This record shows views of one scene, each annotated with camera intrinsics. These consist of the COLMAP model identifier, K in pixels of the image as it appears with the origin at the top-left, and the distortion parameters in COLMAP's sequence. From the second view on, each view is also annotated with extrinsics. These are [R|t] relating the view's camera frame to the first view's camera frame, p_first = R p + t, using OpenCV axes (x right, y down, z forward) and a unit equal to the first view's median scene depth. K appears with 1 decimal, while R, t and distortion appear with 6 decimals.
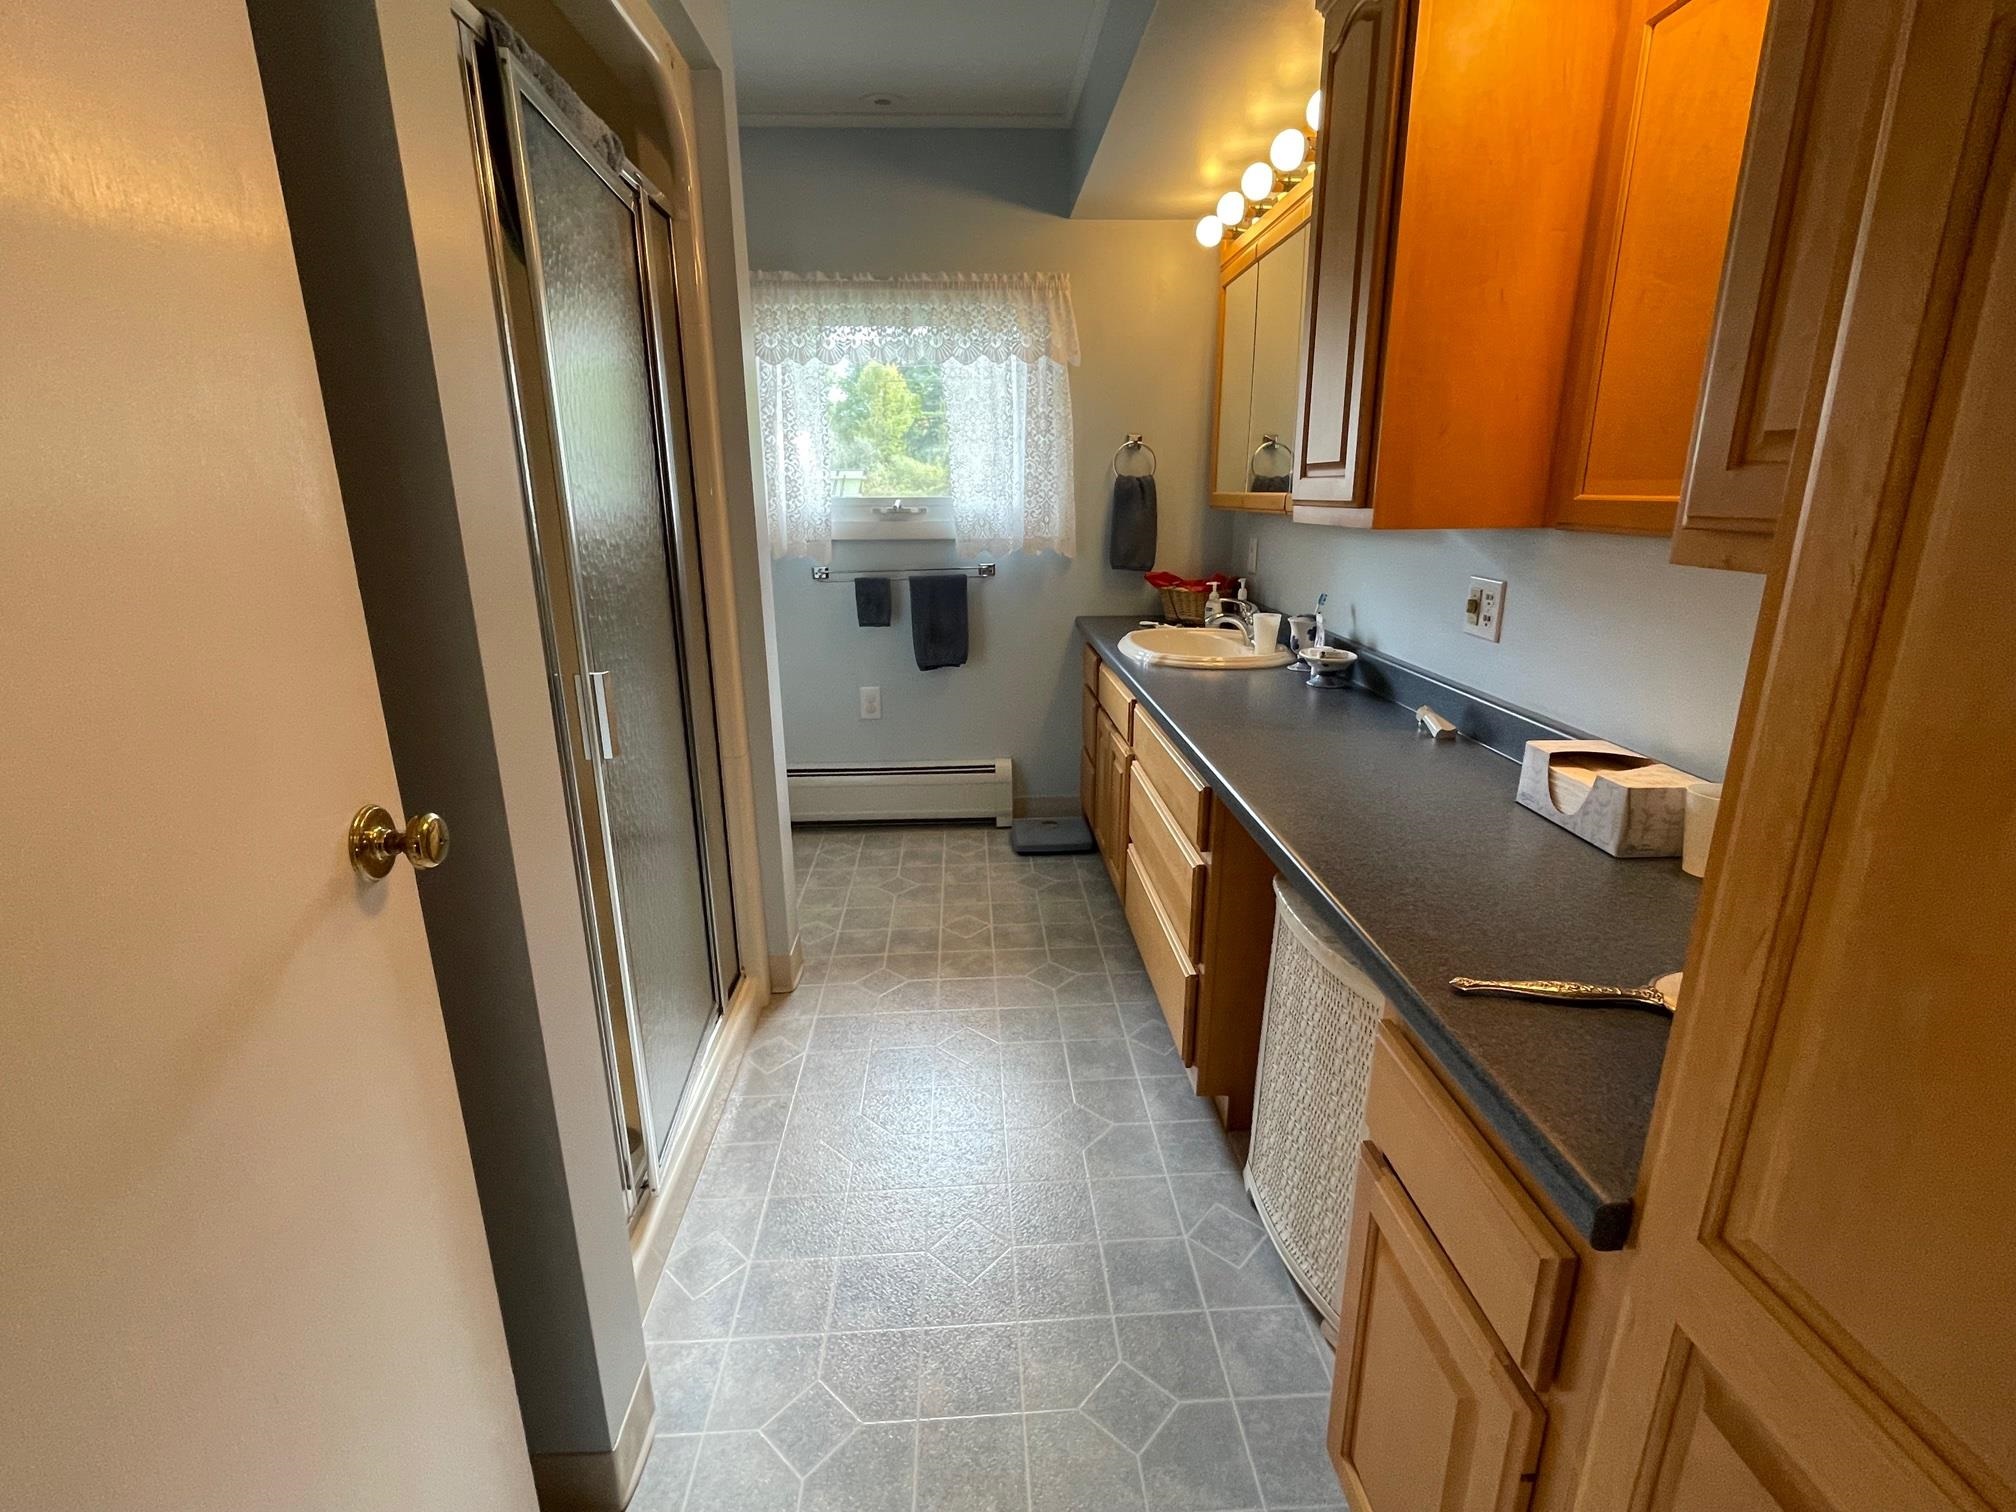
lens RADIAL K [[933.3, 0, 1008.0], [0, 933.3, 756.0], [0, 0, 1]] dist [0.001236, 0.000260]
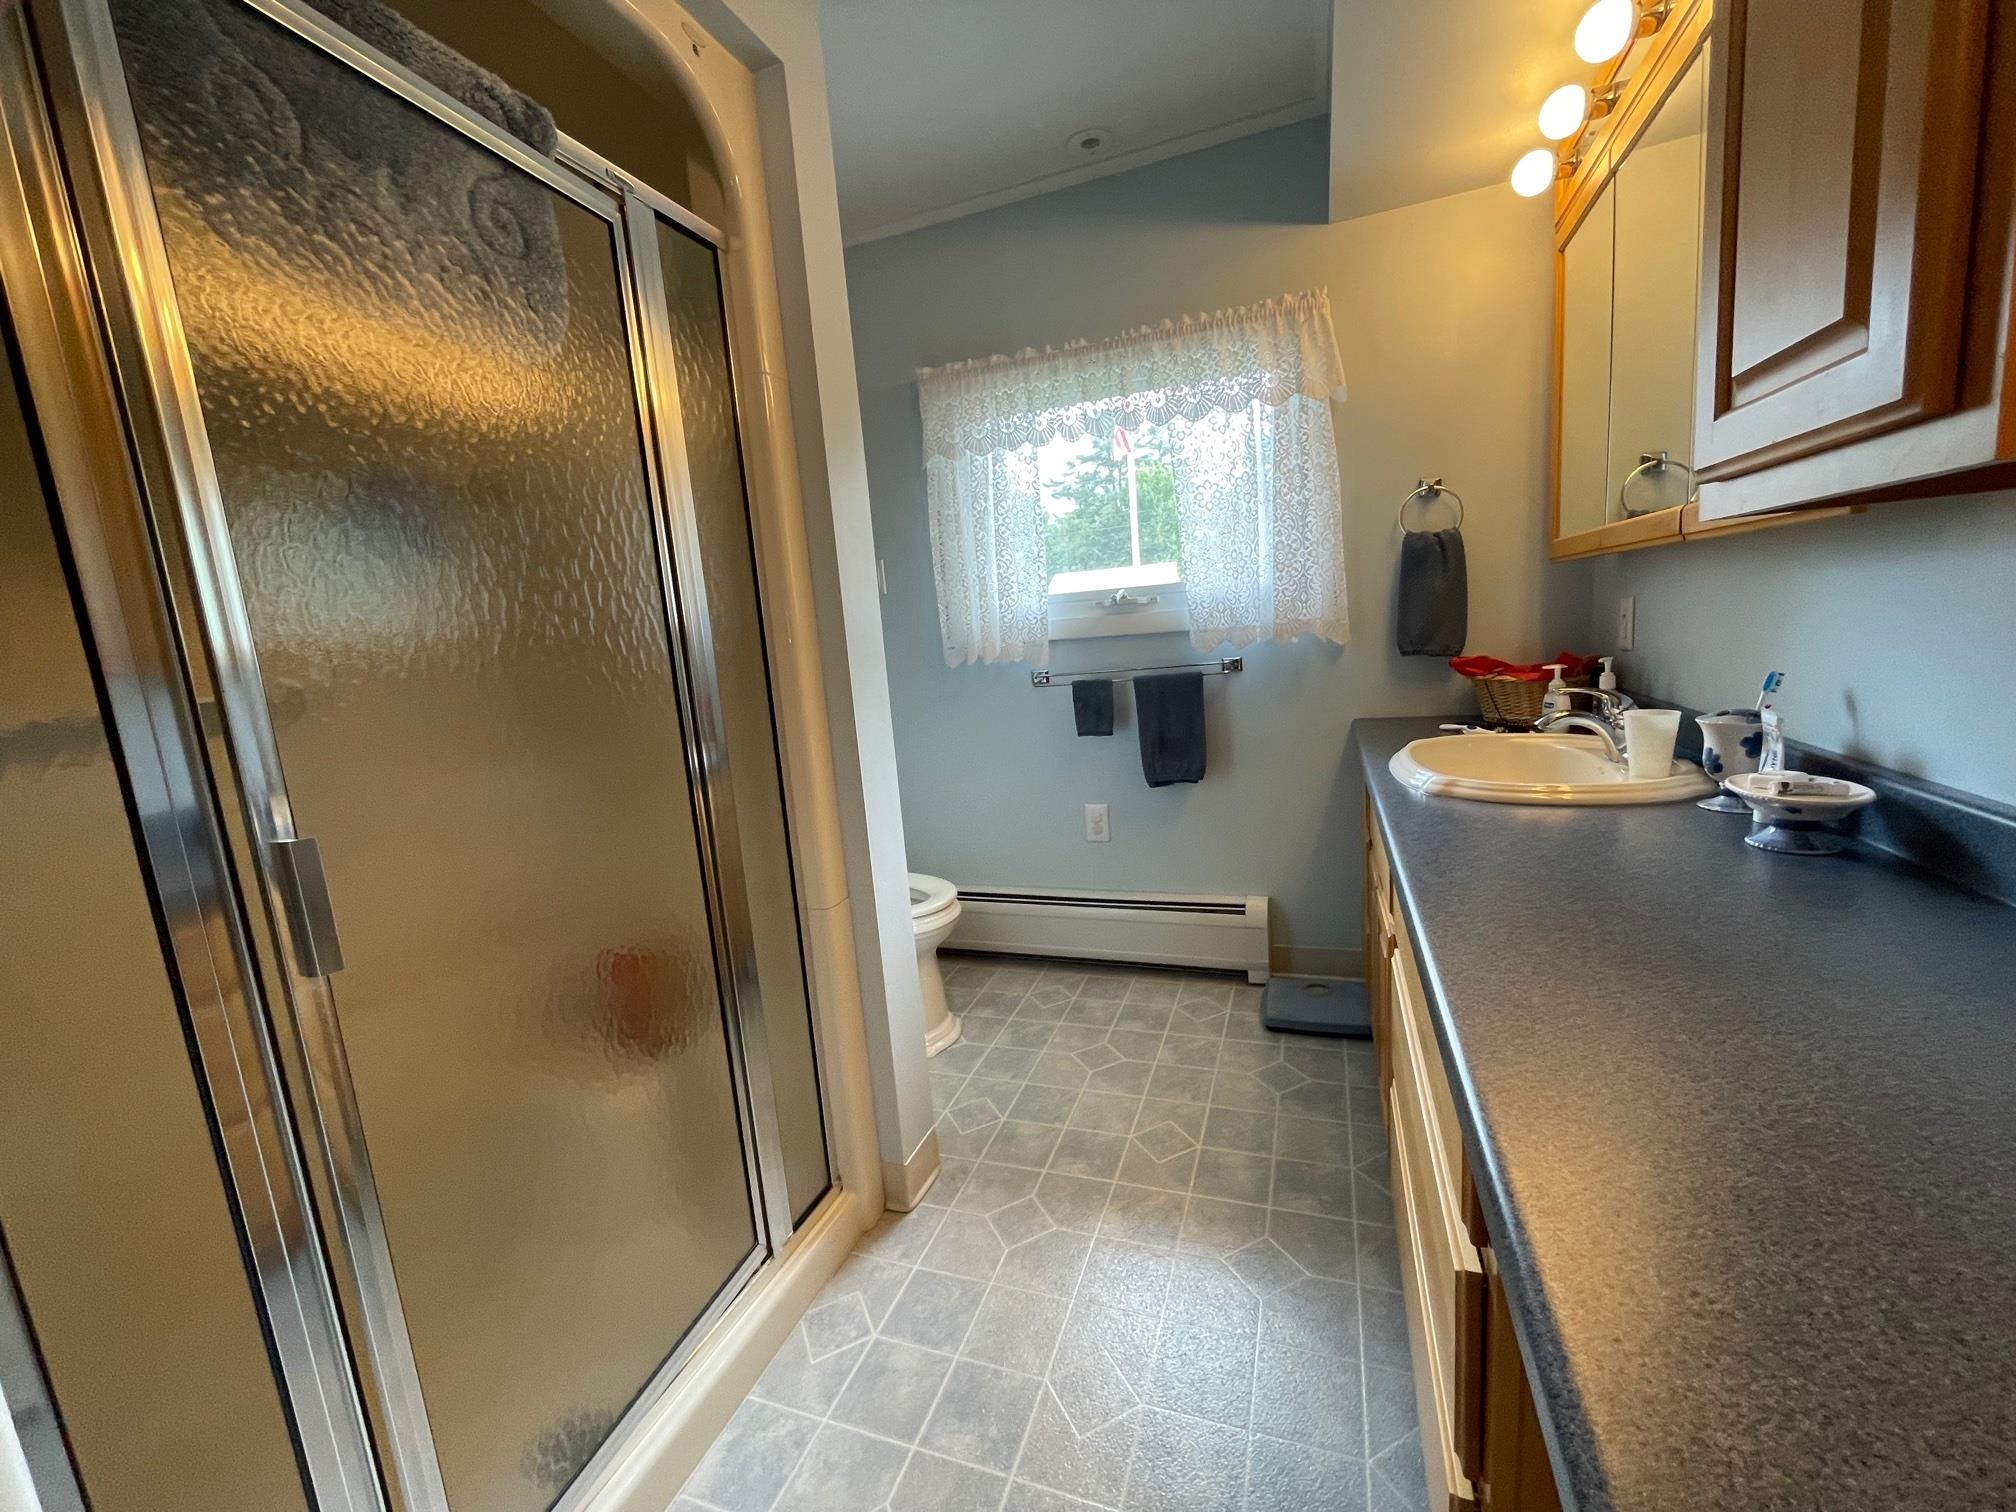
lens RADIAL K [[814.4, 0, 1008.0], [0, 814.4, 756.0], [0, 0, 1]] dist [-0.001533, 0.000084]
pose [[0.915105, -0.003248, -0.403204, 0.093852], [-0.038345, 0.994735, -0.095040, -0.049396], [0.401389, 0.102432, 0.910162, 0.308931]]
